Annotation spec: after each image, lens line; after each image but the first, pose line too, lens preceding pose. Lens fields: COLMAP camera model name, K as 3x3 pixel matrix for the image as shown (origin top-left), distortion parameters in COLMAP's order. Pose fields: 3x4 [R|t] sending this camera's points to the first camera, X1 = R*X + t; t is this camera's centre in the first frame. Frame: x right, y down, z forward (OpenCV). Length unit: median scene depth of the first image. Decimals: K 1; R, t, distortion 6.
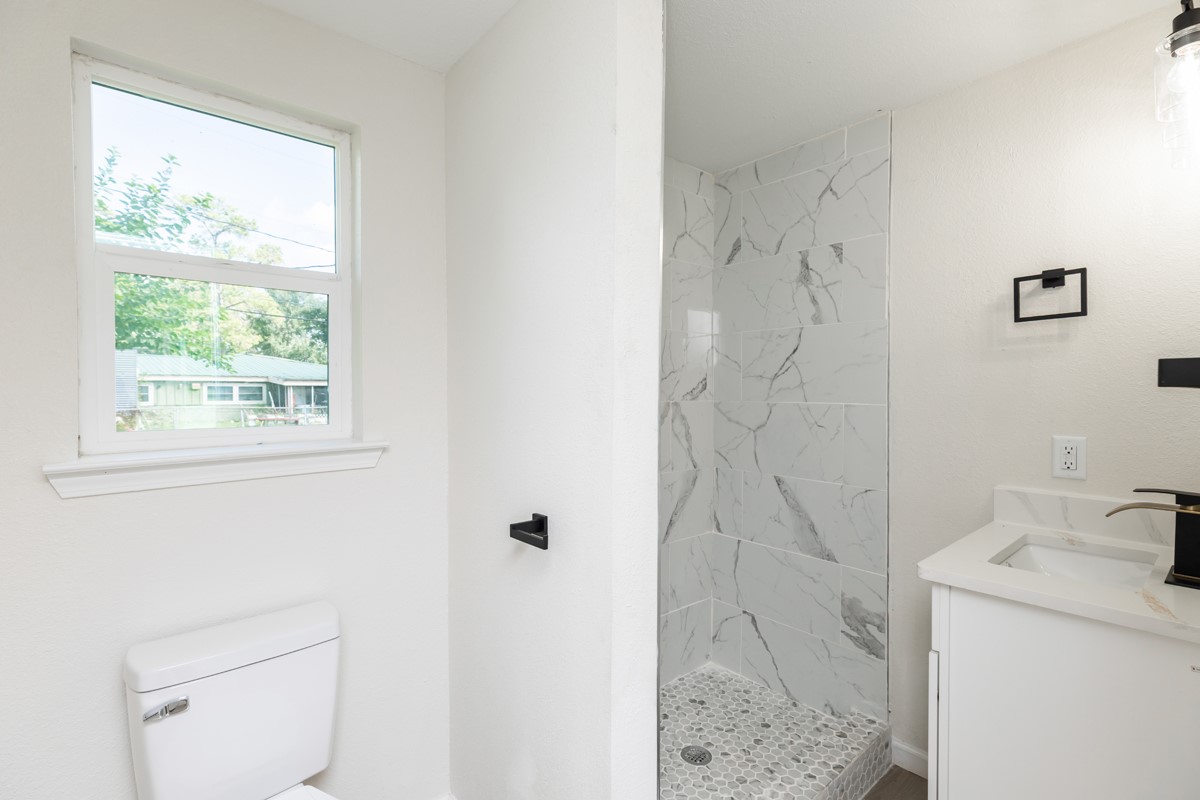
lens RADIAL K [[548.5, 0, 594.7], [0, 548.5, 383.3], [0, 0, 1]] dist [0.001115, 0.000630]
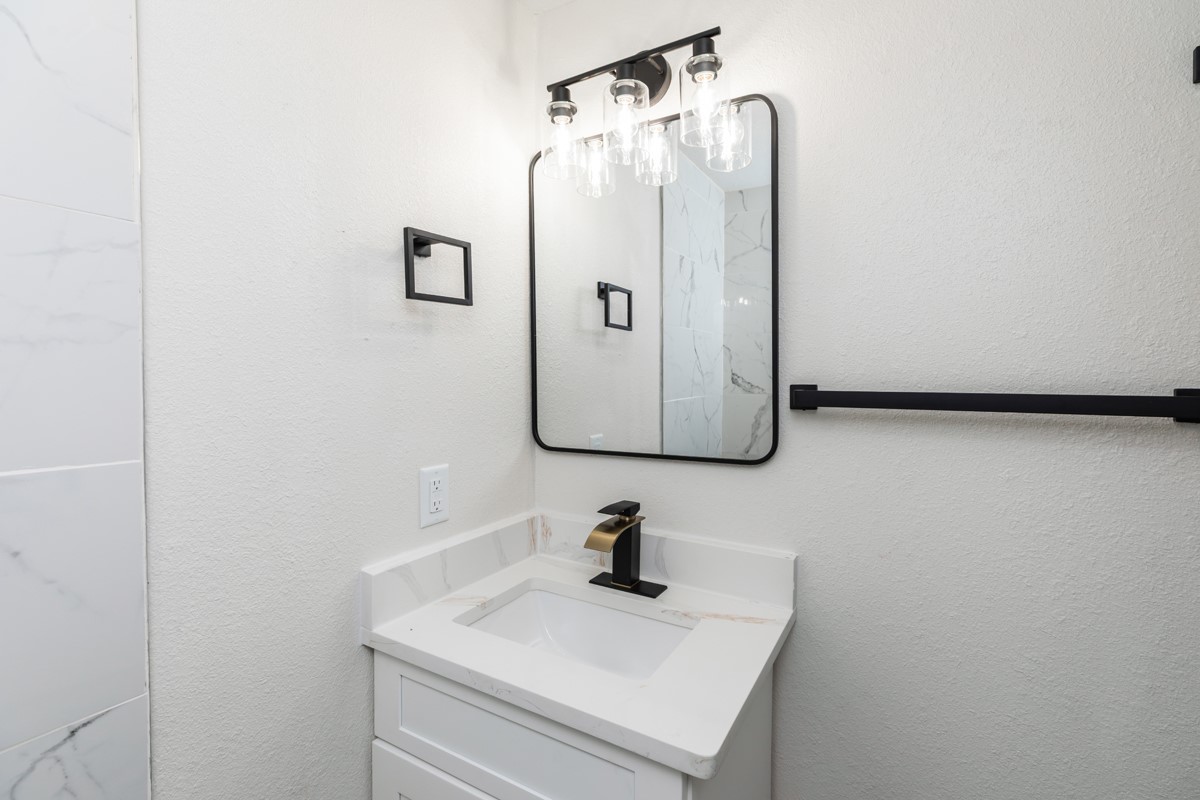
lens RADIAL K [[548.5, 0, 594.7], [0, 548.5, 383.3], [0, 0, 1]] dist [0.001115, 0.000630]
pose [[-0.329972, -0.011602, 0.943919, 0.107790], [-0.010586, 0.999907, 0.008590, -0.022136], [-0.943931, -0.007158, -0.330064, 1.043748]]
